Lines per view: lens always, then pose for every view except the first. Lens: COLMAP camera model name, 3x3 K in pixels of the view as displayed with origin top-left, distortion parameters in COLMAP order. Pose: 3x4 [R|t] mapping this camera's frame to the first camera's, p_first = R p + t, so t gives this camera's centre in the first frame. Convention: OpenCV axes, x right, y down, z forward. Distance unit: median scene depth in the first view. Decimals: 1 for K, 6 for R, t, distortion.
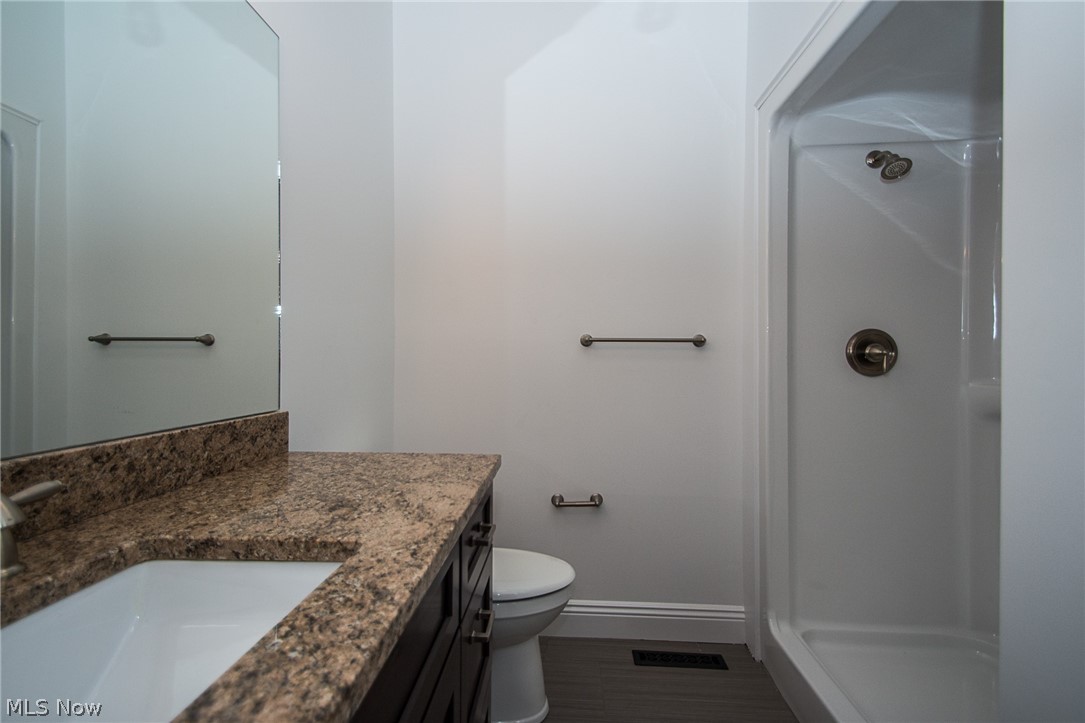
lens RADIAL K [[501.0, 0, 542.5], [0, 501.0, 361.5], [0, 0, 1]] dist [0.029128, -0.017527]
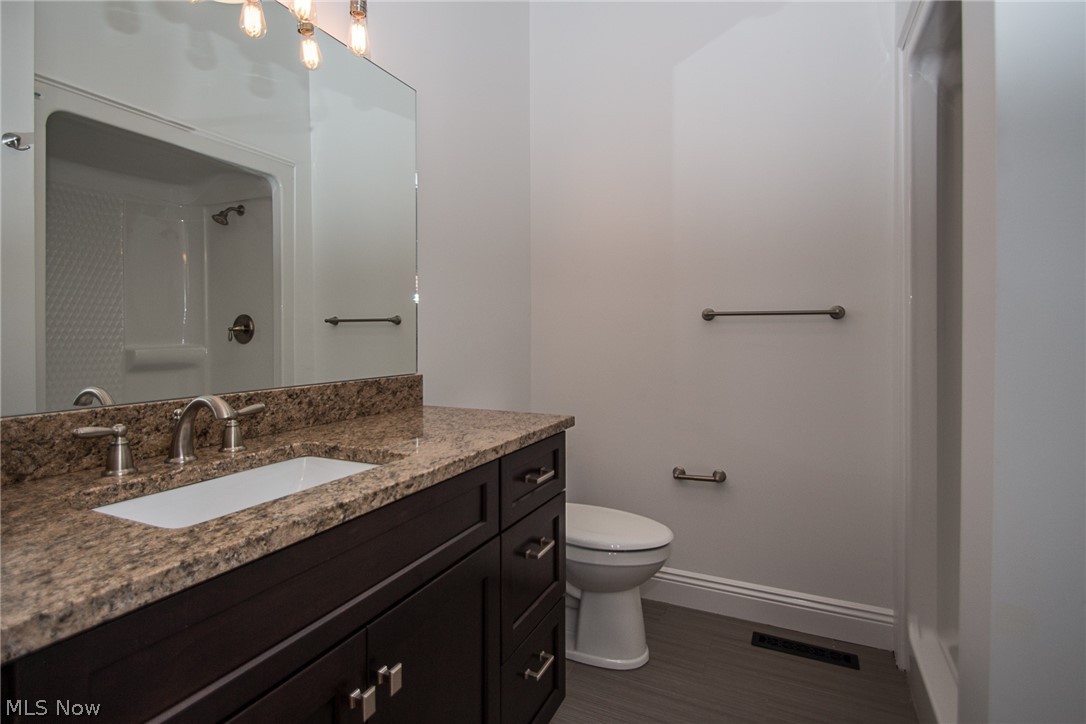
lens RADIAL K [[533.1, 0, 543.9], [0, 533.1, 341.2], [0, 0, 1]] dist [-0.000774, -0.000187]
pose [[0.926213, -0.000980, -0.376999, 0.386901], [0.003743, 0.999971, 0.006597, 0.005255], [0.376982, -0.007521, 0.926190, -0.207670]]
